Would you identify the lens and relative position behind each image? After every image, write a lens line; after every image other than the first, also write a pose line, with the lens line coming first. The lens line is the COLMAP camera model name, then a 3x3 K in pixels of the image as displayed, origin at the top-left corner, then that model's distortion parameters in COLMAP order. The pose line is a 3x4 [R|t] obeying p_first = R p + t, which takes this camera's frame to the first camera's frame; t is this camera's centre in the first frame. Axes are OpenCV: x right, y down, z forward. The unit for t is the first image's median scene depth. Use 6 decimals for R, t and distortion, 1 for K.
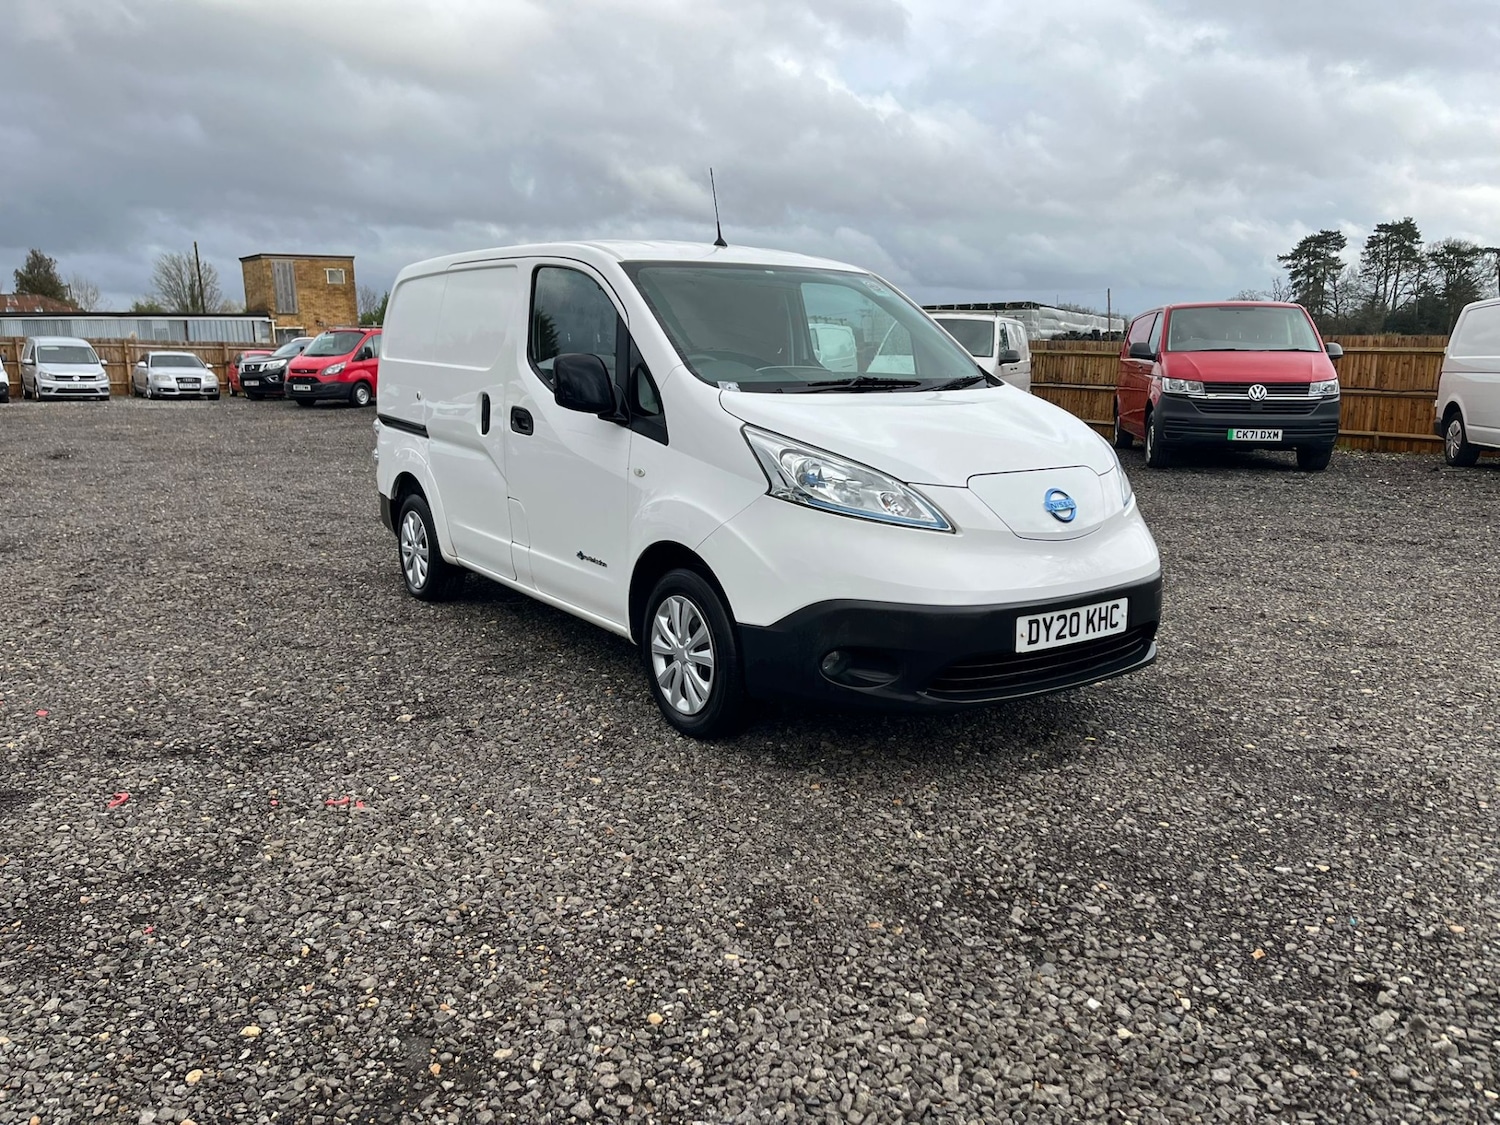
lens RADIAL K [[1125.3, 0, 750.0], [0, 1125.3, 562.5], [0, 0, 1]] dist [0.085904, -0.110916]
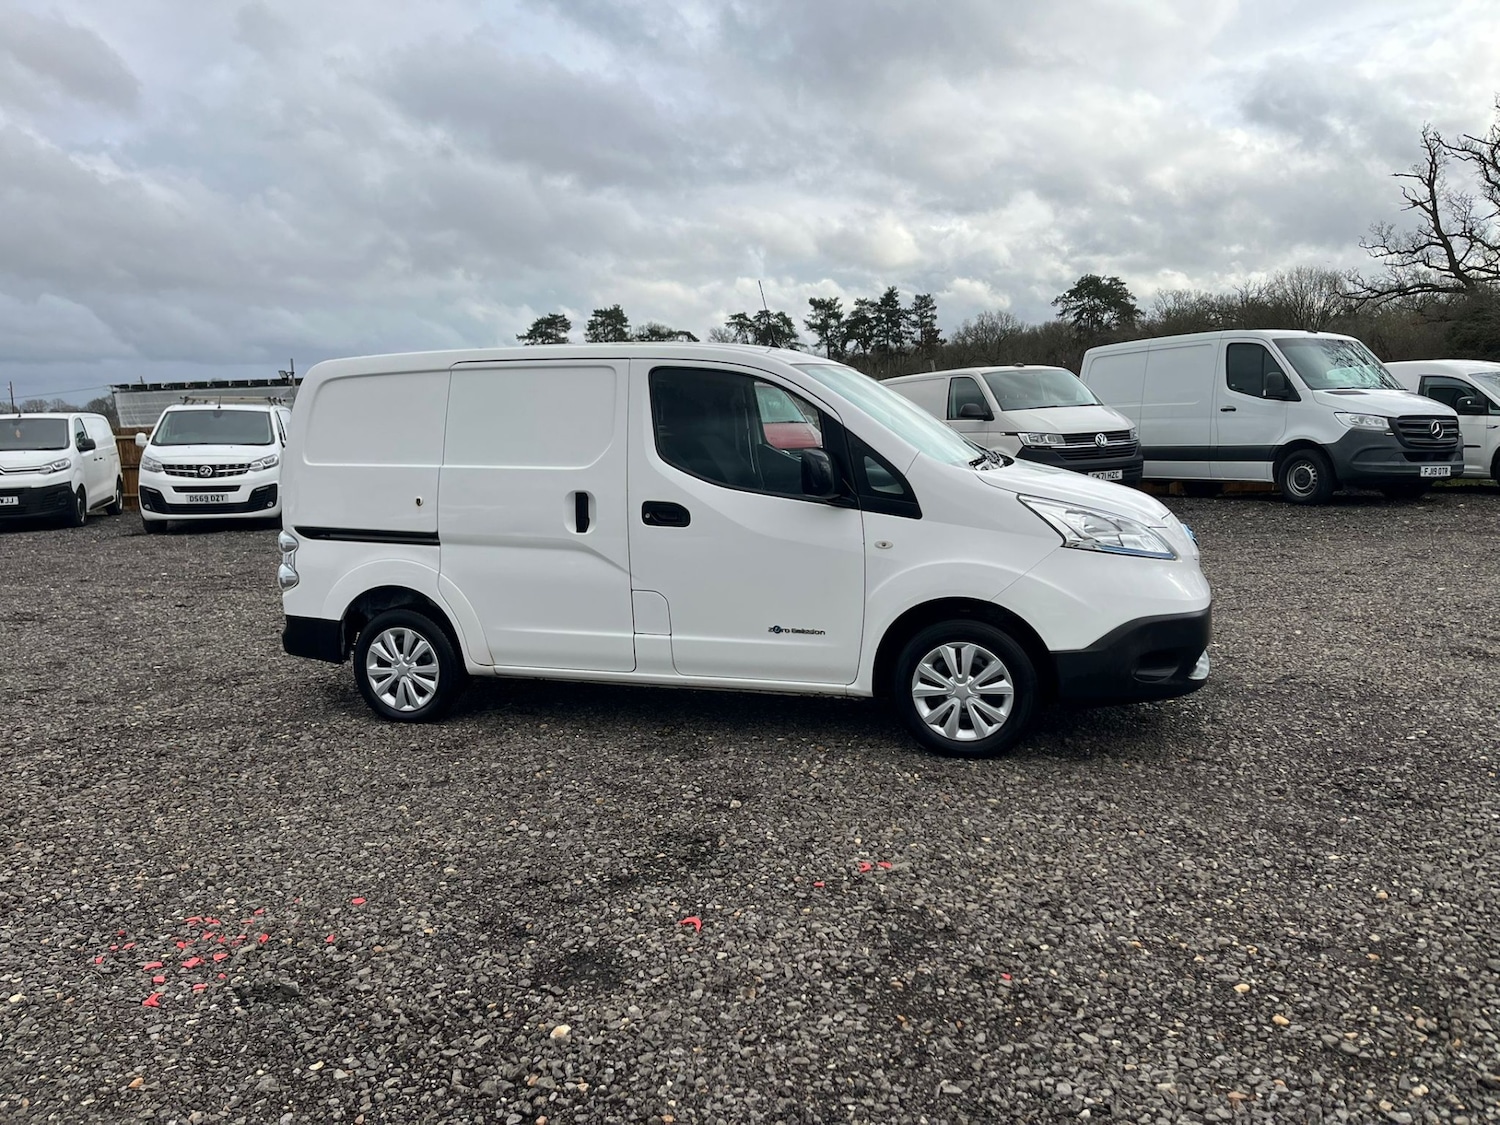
lens RADIAL K [[1120.6, 0, 750.8], [0, 1120.6, 536.4], [0, 0, 1]] dist [0.071793, -0.091130]
pose [[0.810259, -0.095455, 0.578246, -0.378137], [0.143780, 0.988871, -0.038230, -0.027472], [-0.568161, 0.114116, 0.814966, 0.056121]]
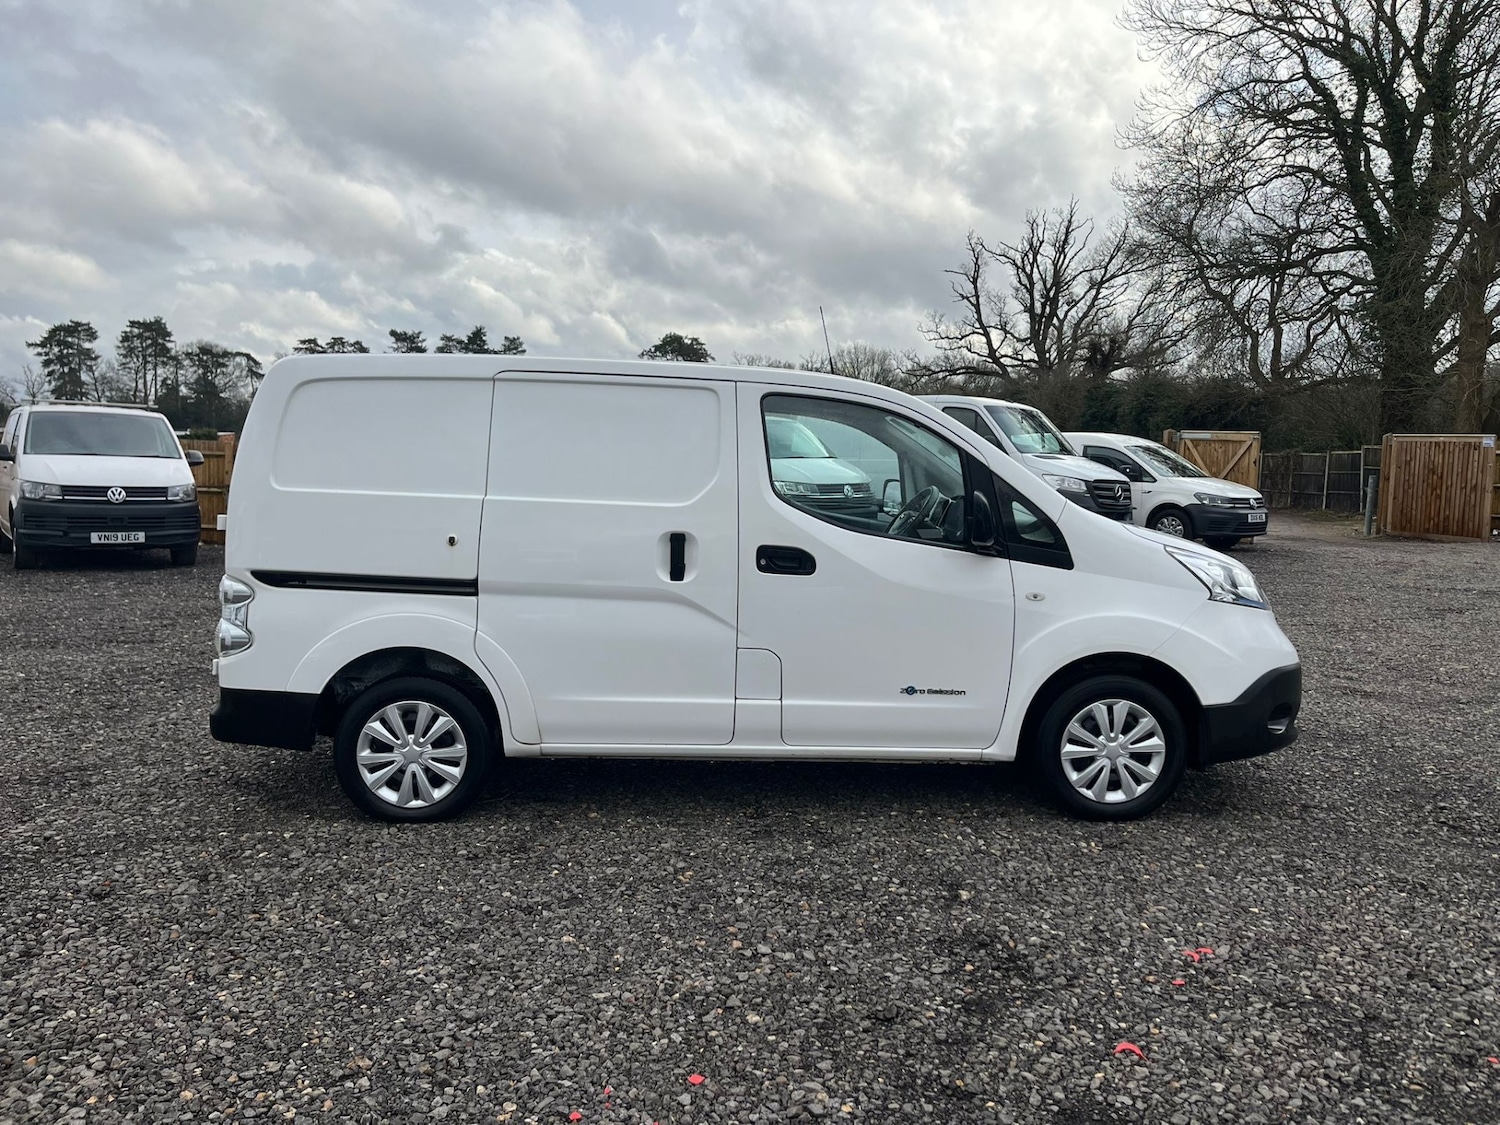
lens RADIAL K [[1120.6, 0, 750.8], [0, 1120.6, 536.4], [0, 0, 1]] dist [0.071793, -0.091130]
pose [[0.541888, -0.058211, 0.838432, -0.497541], [0.141384, 0.989695, -0.022665, -0.065382], [-0.828473, 0.130823, 0.544534, 0.269362]]
